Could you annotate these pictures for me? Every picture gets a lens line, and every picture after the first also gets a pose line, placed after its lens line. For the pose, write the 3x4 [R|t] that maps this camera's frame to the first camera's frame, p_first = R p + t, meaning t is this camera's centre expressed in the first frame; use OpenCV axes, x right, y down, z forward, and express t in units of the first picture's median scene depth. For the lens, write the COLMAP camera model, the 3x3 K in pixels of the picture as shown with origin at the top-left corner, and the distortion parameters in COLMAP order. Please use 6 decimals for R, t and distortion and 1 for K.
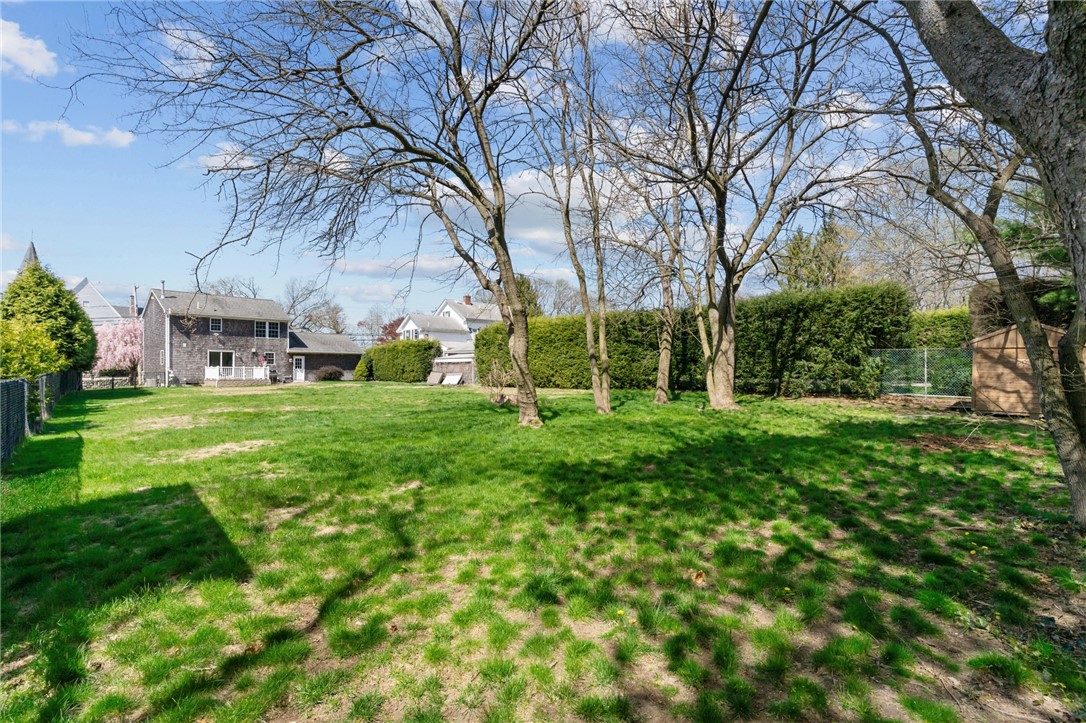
lens RADIAL K [[521.5, 0, 539.4], [0, 521.5, 364.2], [0, 0, 1]] dist [0.006146, 0.002078]
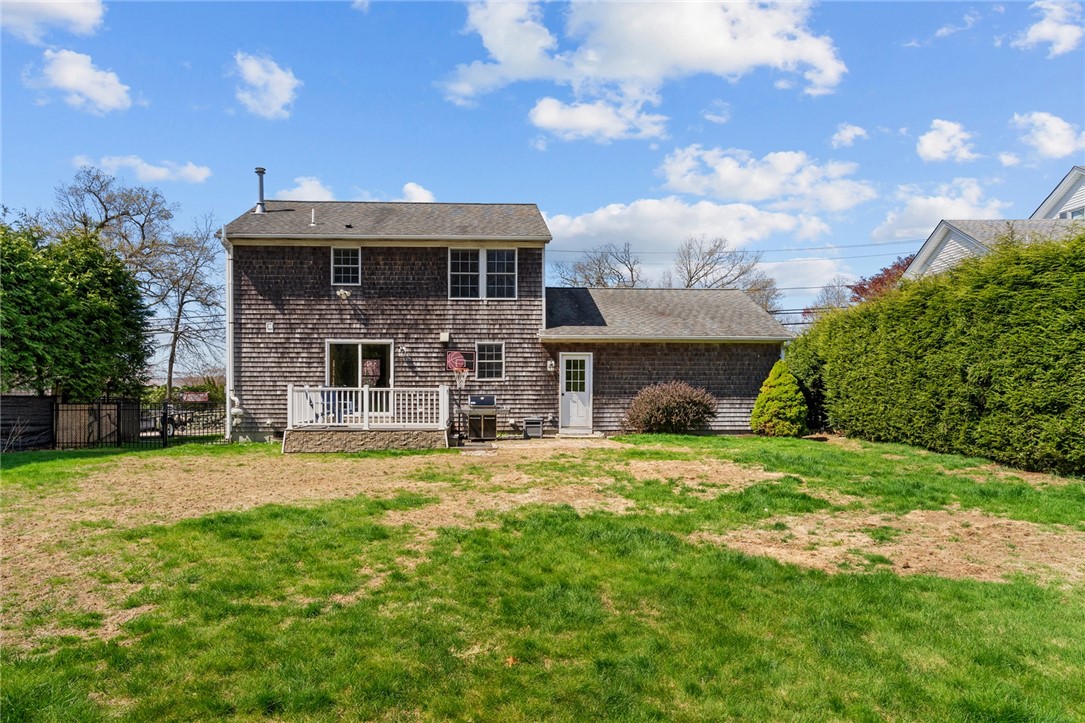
lens RADIAL K [[595.8, 0, 536.6], [0, 595.8, 387.8], [0, 0, 1]] dist [-0.000369, -0.000179]
pose [[0.712735, 0.001536, -0.701432, -0.225850], [0.006874, 0.999934, 0.009175, 0.002665], [0.701400, -0.011361, 0.712678, 0.732848]]
